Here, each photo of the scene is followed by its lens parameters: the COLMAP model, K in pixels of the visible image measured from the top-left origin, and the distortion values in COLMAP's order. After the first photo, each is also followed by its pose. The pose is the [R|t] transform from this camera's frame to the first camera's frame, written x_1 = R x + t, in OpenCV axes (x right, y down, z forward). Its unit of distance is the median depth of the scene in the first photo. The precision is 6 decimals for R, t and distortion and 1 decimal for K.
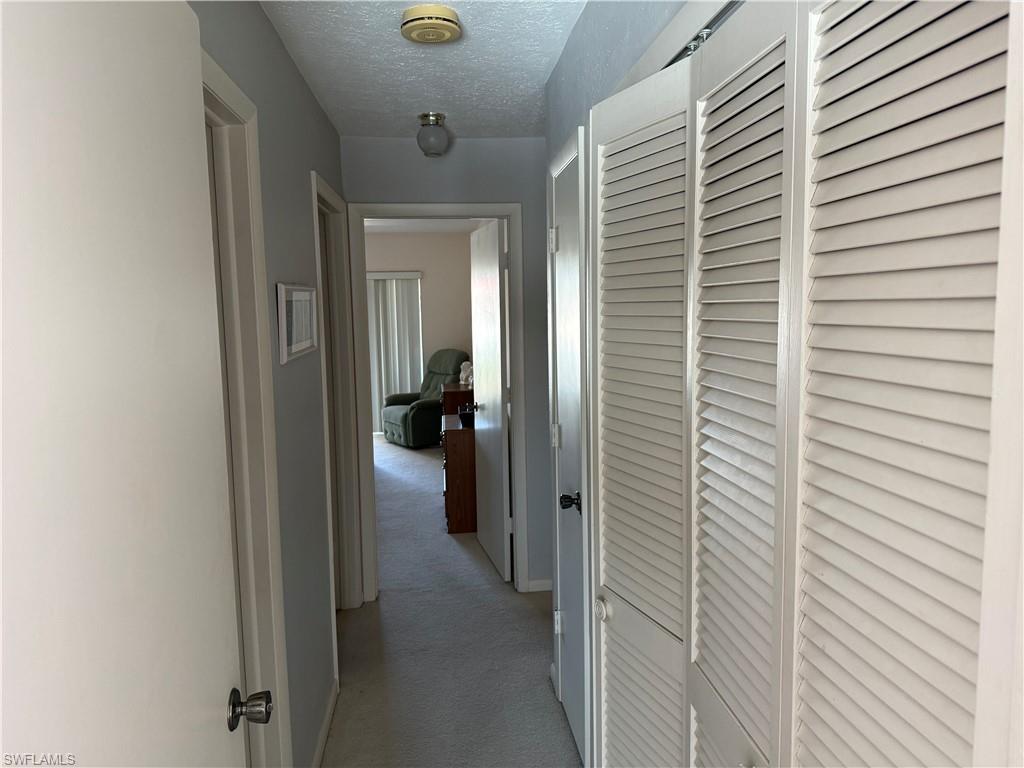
lens RADIAL K [[721.5, 0, 512.6], [0, 721.5, 386.1], [0, 0, 1]] dist [0.002645, -0.015893]
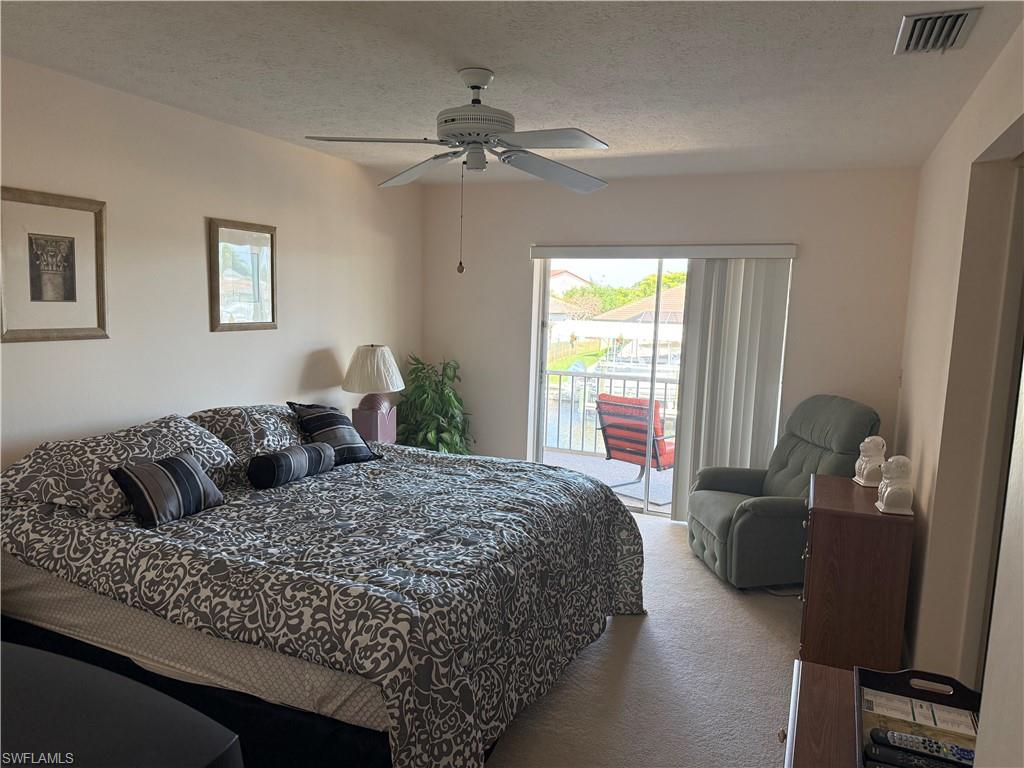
lens RADIAL K [[721.5, 0, 502.9], [0, 721.5, 388.3], [0, 0, 1]] dist [0.002645, -0.015893]
pose [[0.866307, 0.107713, -0.487761, -0.044395], [-0.106525, 0.993849, 0.030275, -0.047629], [0.488021, 0.025732, 0.872452, 0.441235]]
